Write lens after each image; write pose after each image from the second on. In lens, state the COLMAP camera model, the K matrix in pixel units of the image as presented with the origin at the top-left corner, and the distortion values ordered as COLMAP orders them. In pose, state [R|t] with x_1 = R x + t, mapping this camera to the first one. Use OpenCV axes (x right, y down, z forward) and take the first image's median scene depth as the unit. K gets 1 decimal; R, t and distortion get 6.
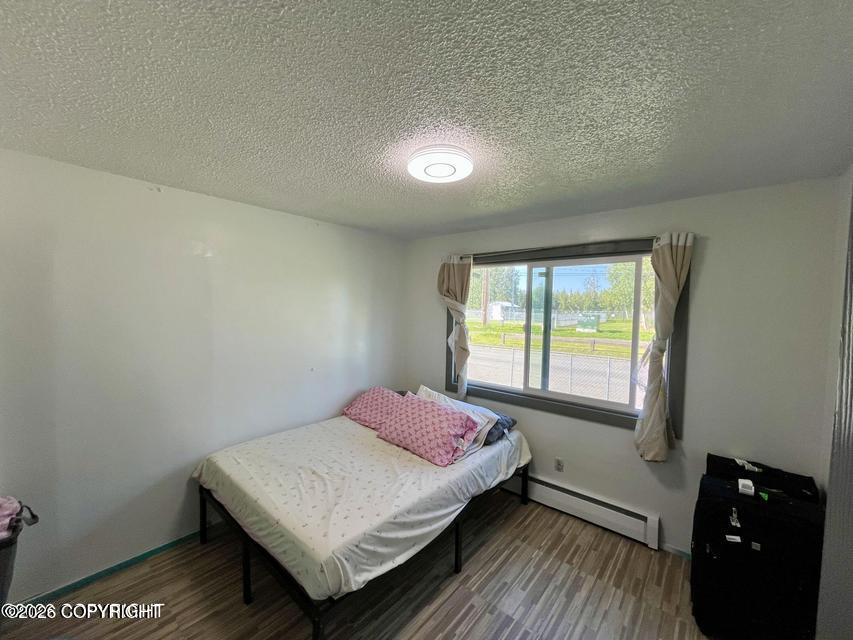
lens RADIAL K [[345.5, 0, 423.3], [0, 345.5, 320.1], [0, 0, 1]] dist [-0.003436, 0.000564]
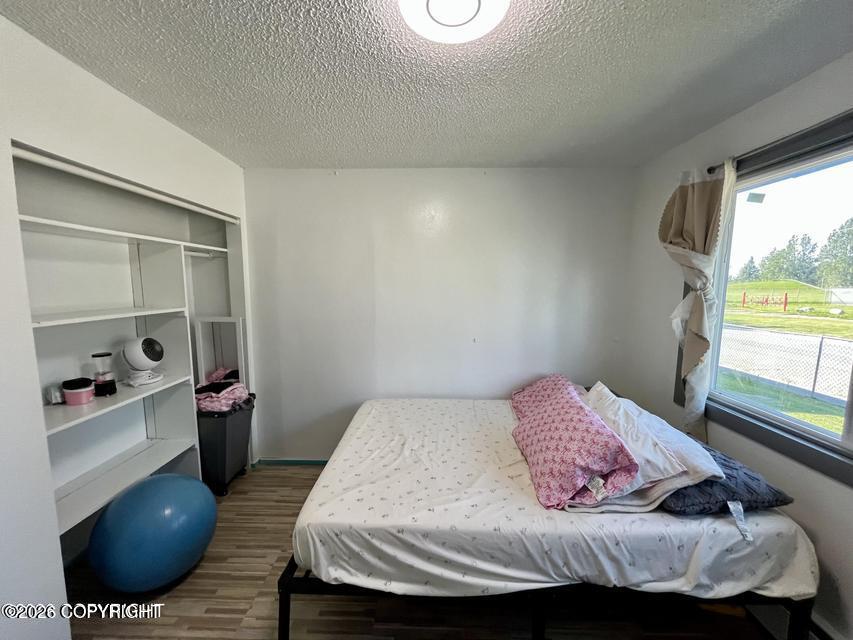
lens RADIAL K [[345.5, 0, 424.1], [0, 345.5, 323.8], [0, 0, 1]] dist [-0.003436, 0.000564]
pose [[0.635916, 0.071856, -0.768405, 0.347897], [-0.023573, 0.997000, 0.073724, 0.044681], [0.771398, -0.028769, 0.635703, 0.401396]]
